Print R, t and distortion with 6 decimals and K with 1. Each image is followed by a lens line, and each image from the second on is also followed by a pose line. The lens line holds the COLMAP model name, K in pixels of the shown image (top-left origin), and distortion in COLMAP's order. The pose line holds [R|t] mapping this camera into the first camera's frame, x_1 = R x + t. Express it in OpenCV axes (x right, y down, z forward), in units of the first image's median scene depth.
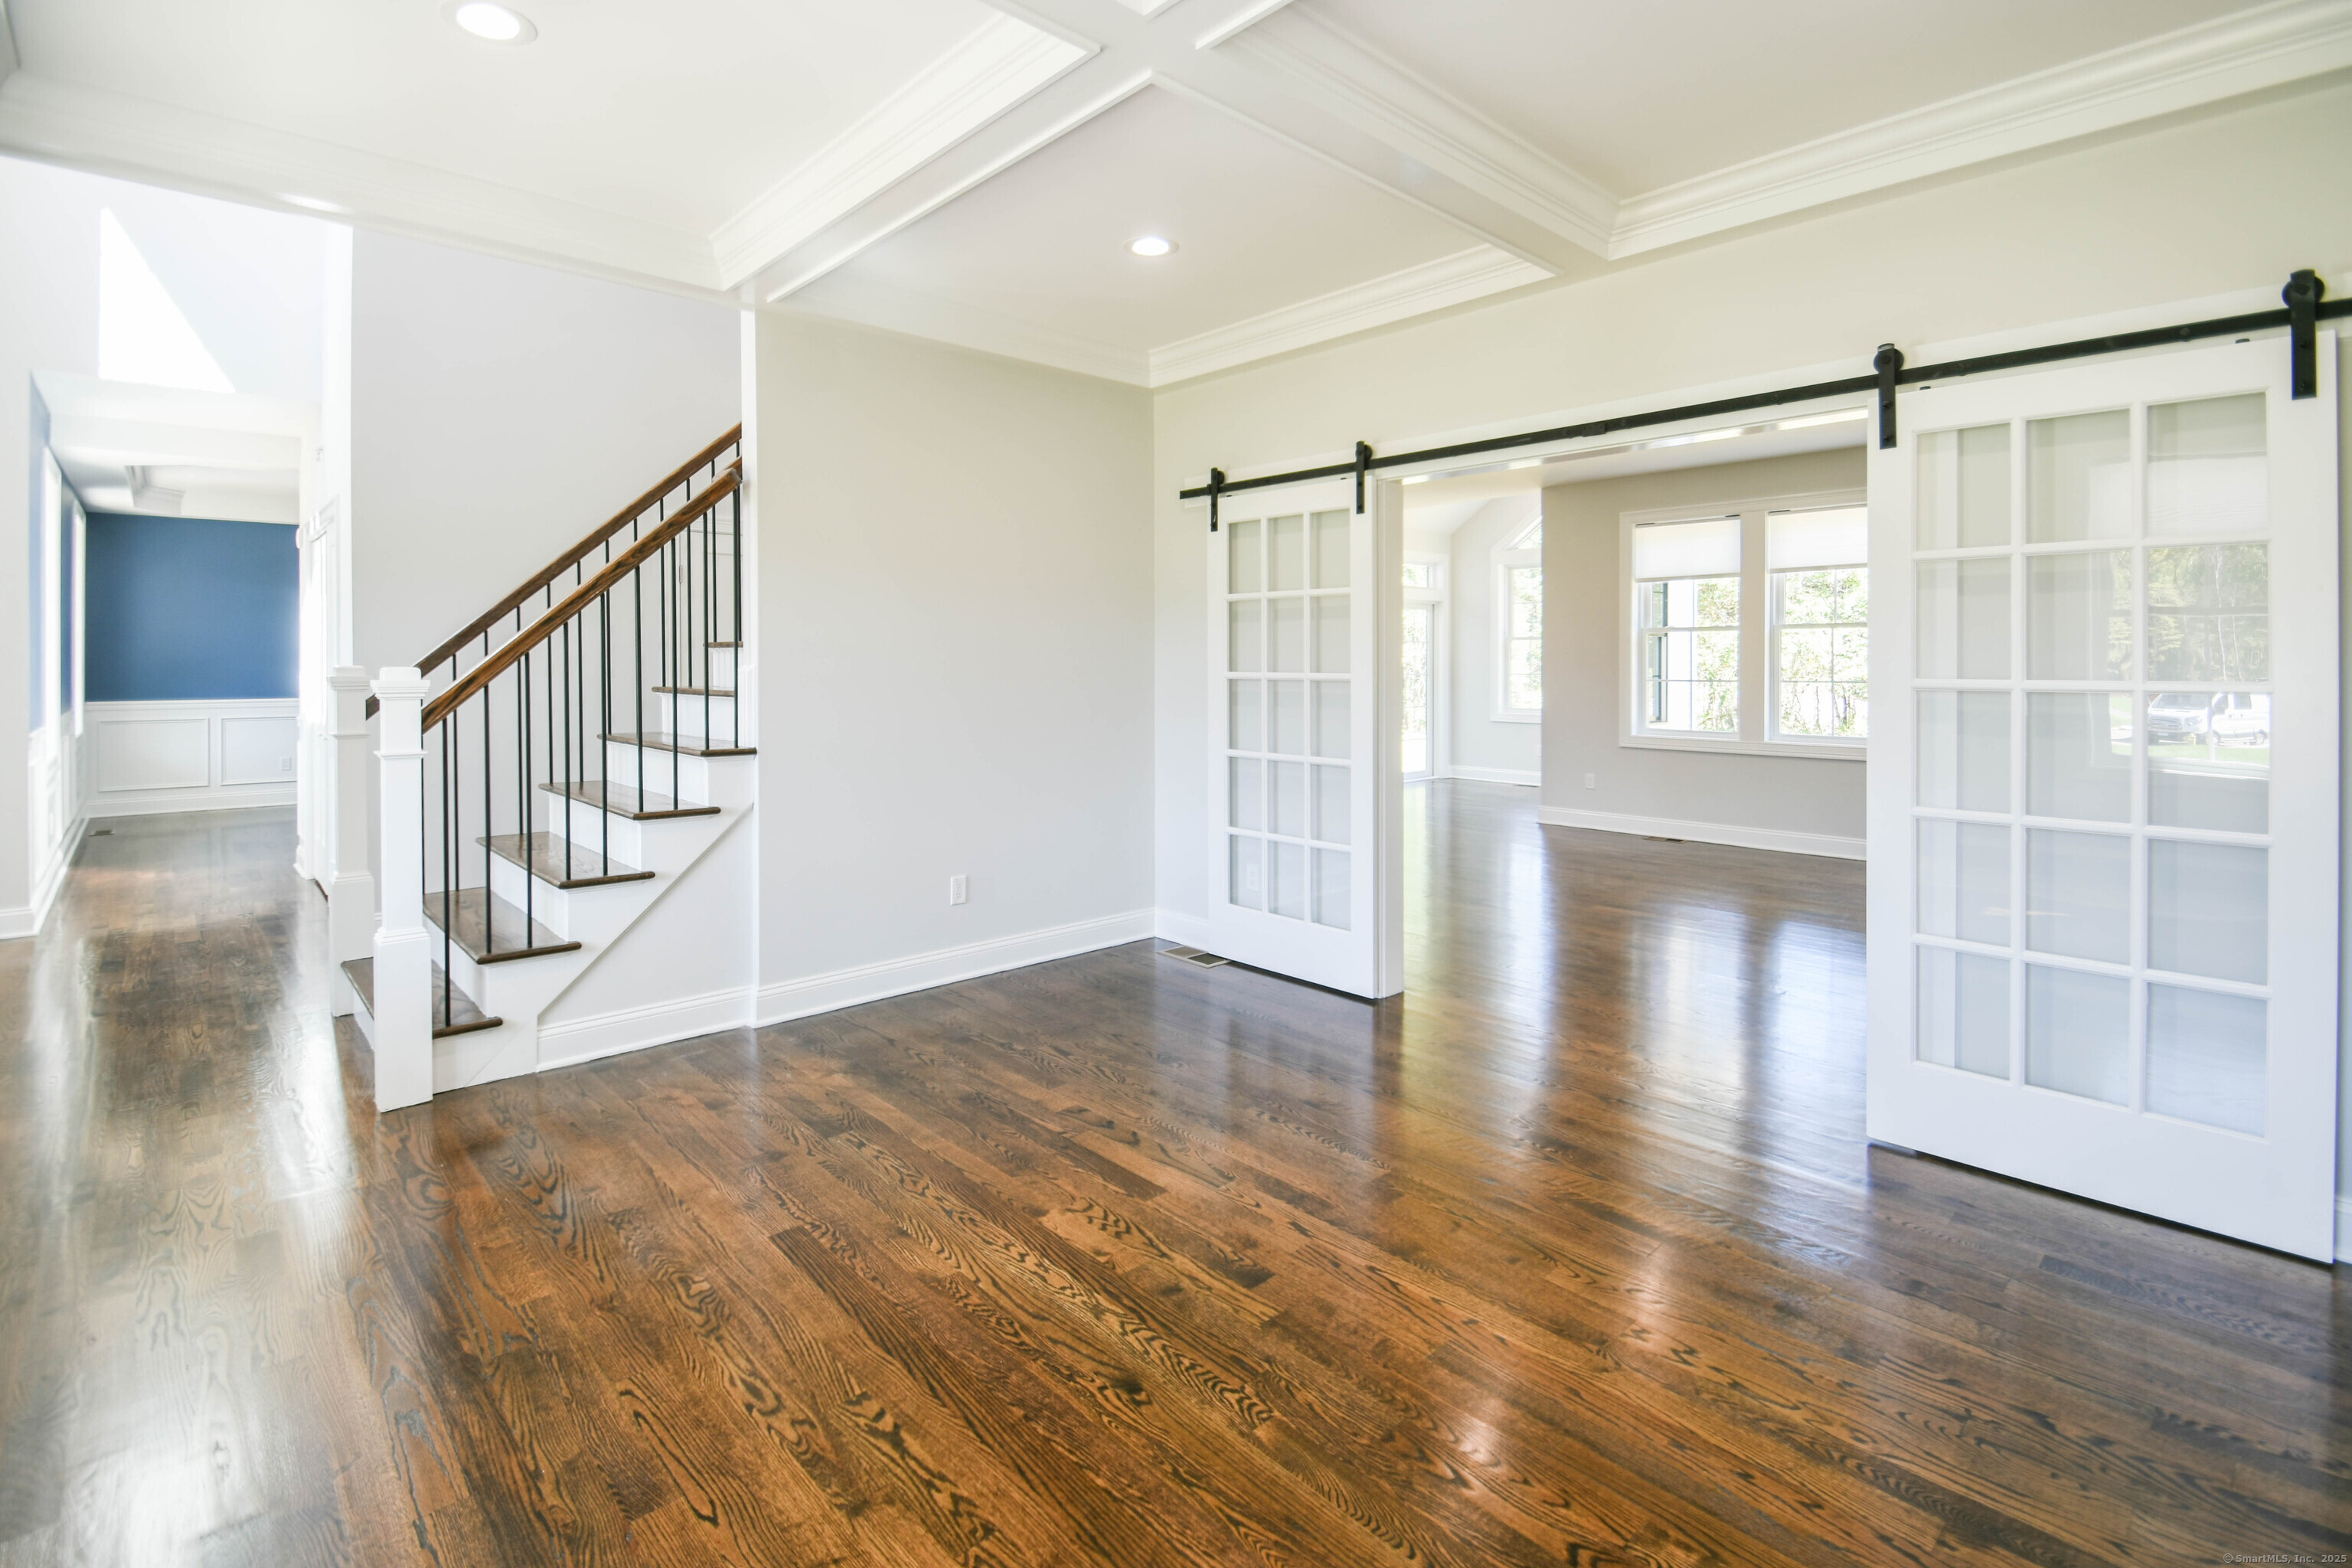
lens RADIAL K [[1096.9, 0, 1167.3], [0, 1096.9, 669.3], [0, 0, 1]] dist [0.002629, -0.000297]
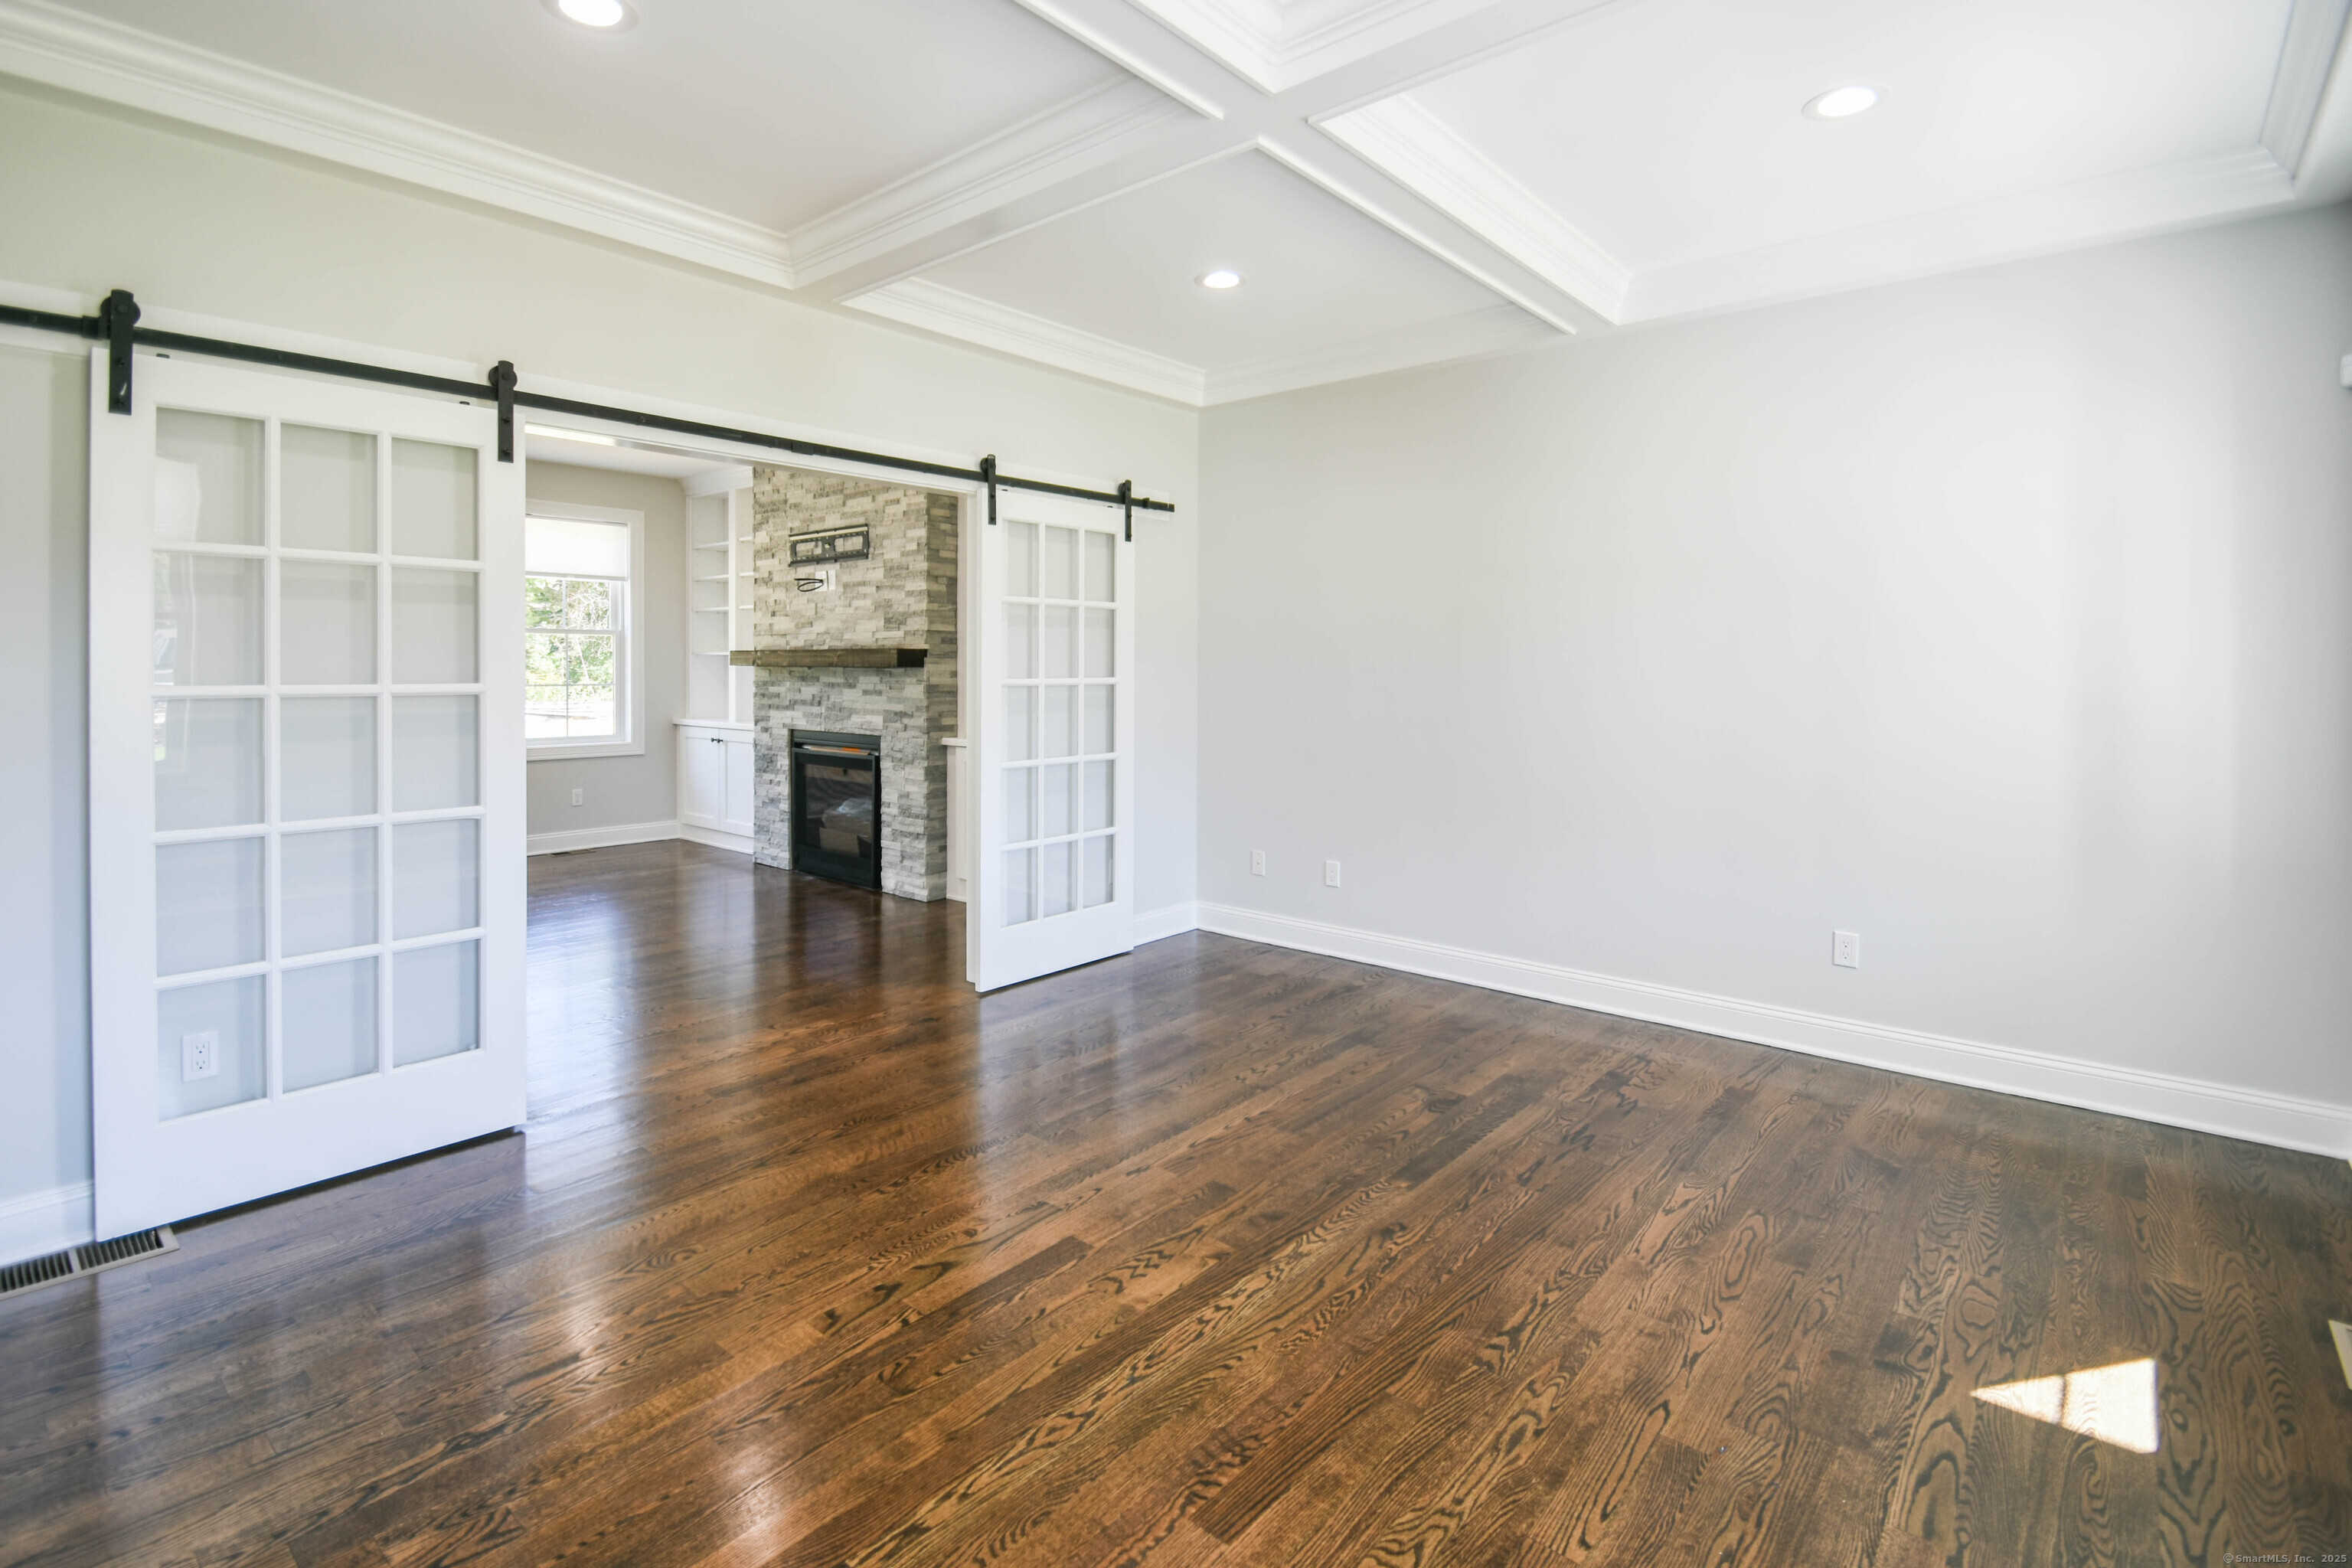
lens RADIAL K [[1096.9, 0, 1167.3], [0, 1096.9, 669.3], [0, 0, 1]] dist [0.002629, -0.000297]
pose [[-0.115877, -0.004221, 0.993255, -0.855011], [0.006508, 0.999966, 0.005008, -0.009267], [-0.993242, 0.007044, -0.115845, 0.937787]]
